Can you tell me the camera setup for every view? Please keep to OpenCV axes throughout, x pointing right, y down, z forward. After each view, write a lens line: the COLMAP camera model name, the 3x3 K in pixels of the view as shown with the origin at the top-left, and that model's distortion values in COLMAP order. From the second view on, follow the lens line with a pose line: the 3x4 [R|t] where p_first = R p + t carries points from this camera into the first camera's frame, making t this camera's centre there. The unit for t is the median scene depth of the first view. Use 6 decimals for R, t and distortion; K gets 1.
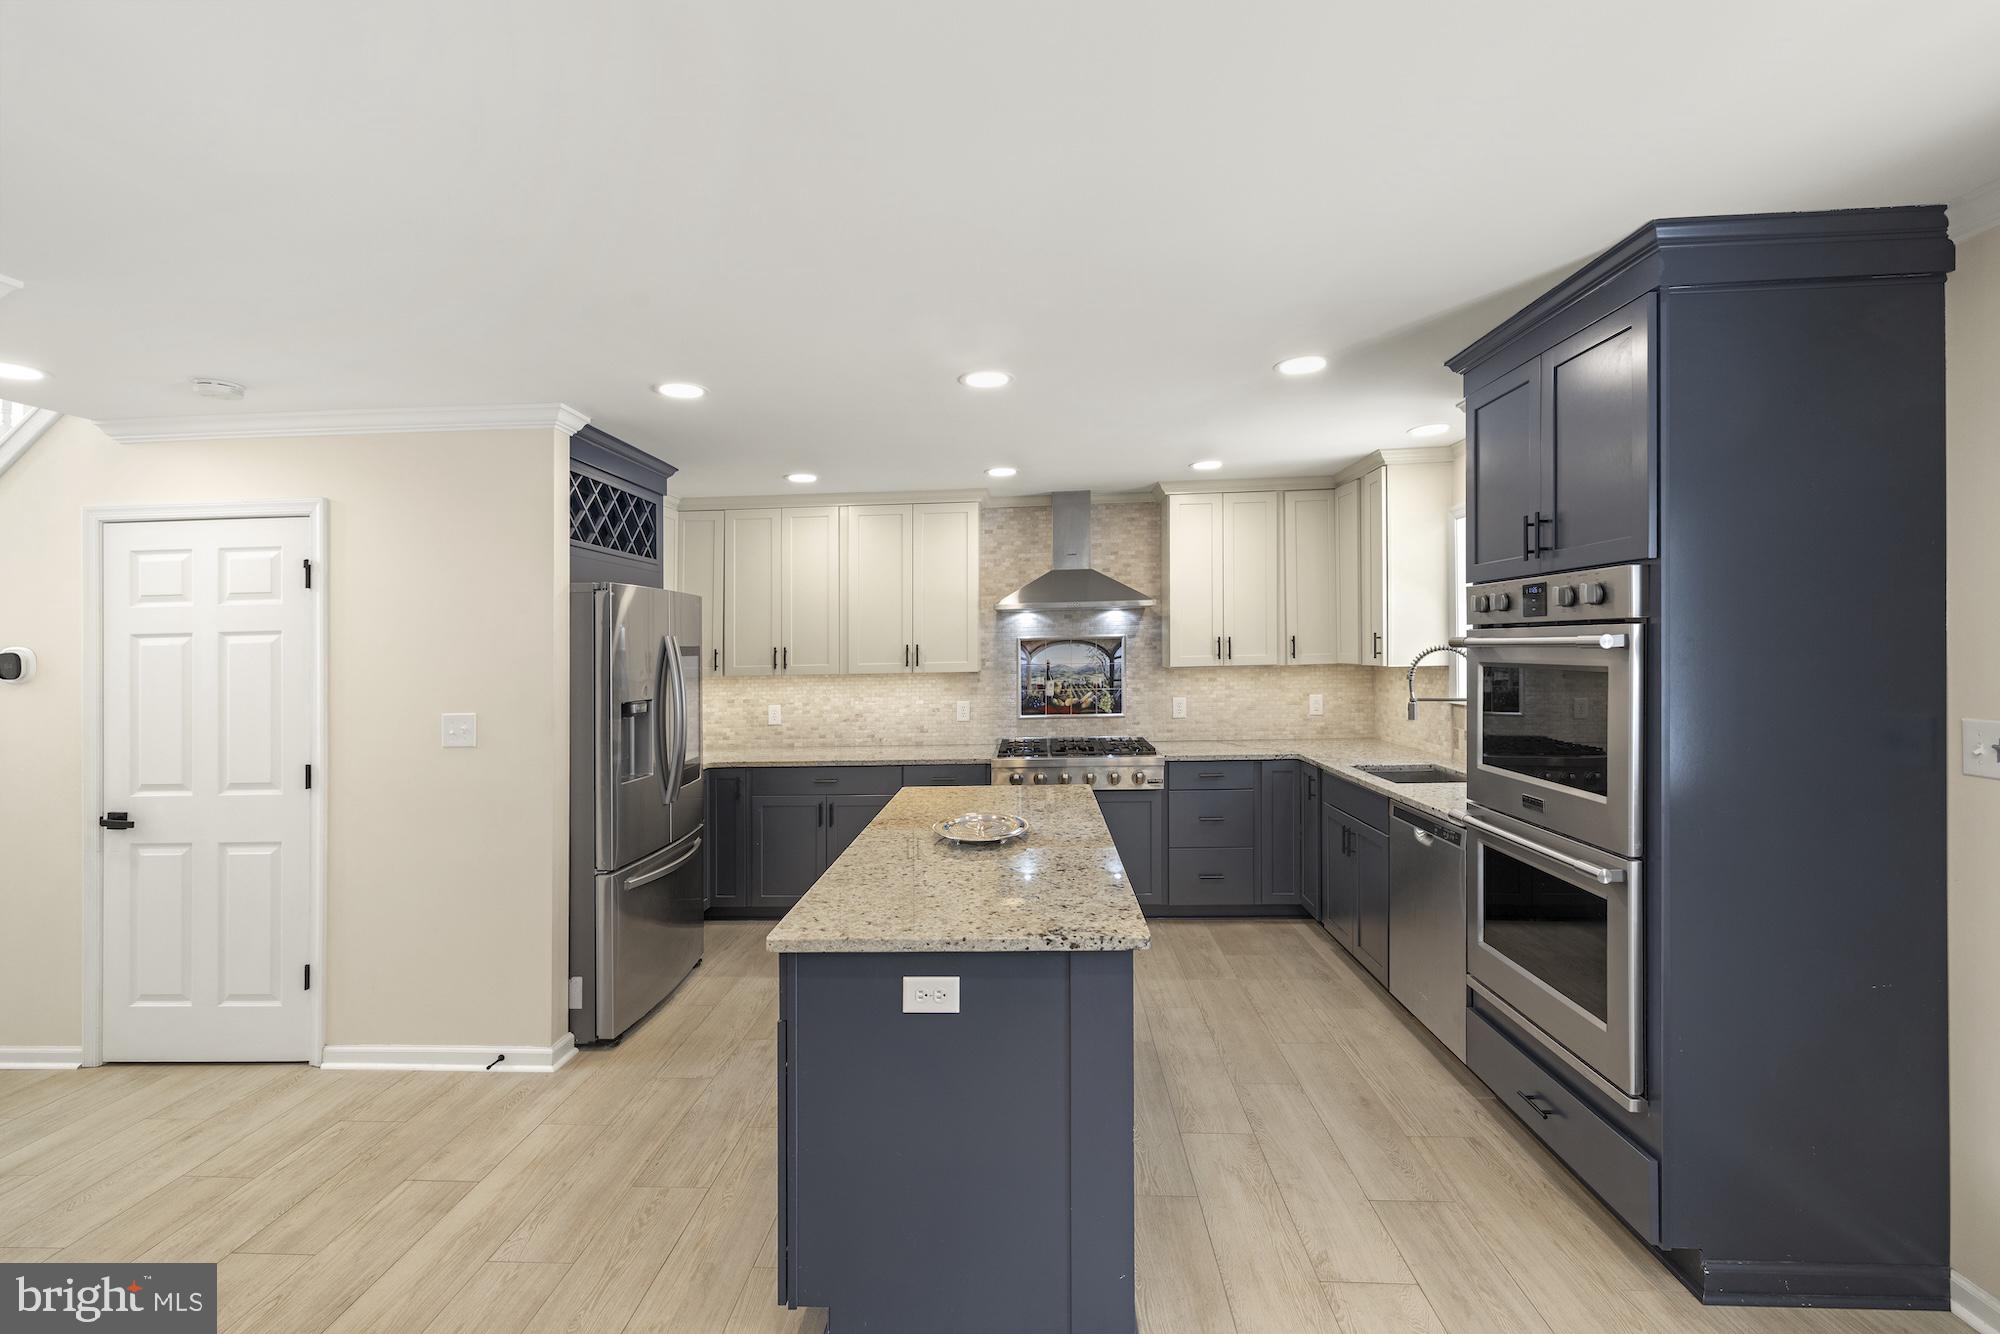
lens RADIAL K [[859.7, 0, 992.4], [0, 859.7, 636.9], [0, 0, 1]] dist [0.008917, 0.000762]
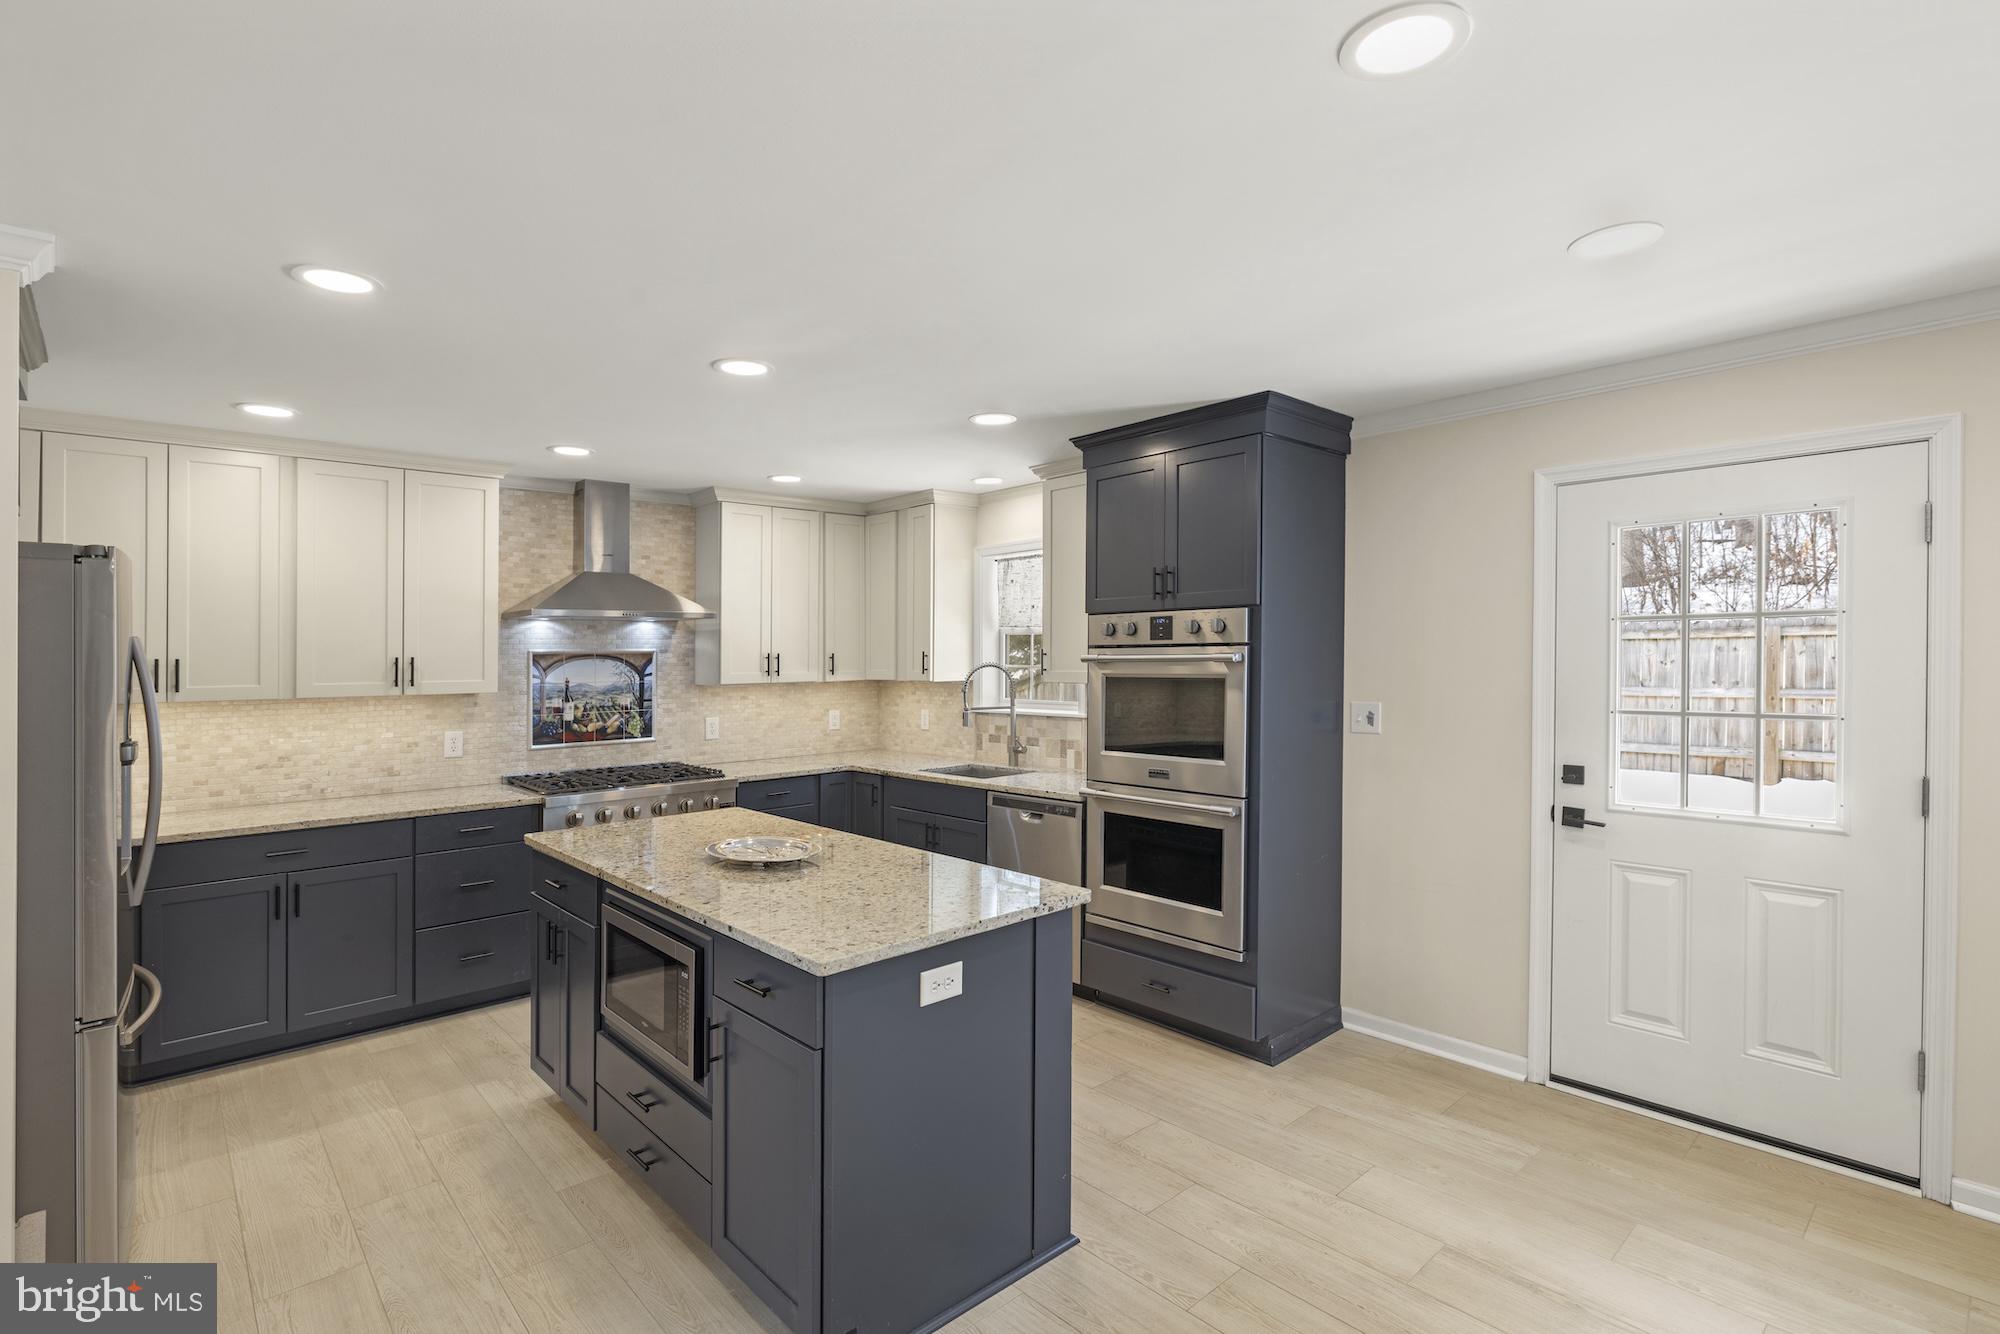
lens RADIAL K [[951.6, 0, 998.9], [0, 951.6, 668.3], [0, 0, 1]] dist [0.002596, 0.002694]
pose [[0.702514, 0.003887, 0.711659, -0.323886], [-0.011233, 0.999921, 0.005627, 0.008024], [-0.711581, -0.011947, 0.702502, 0.050474]]
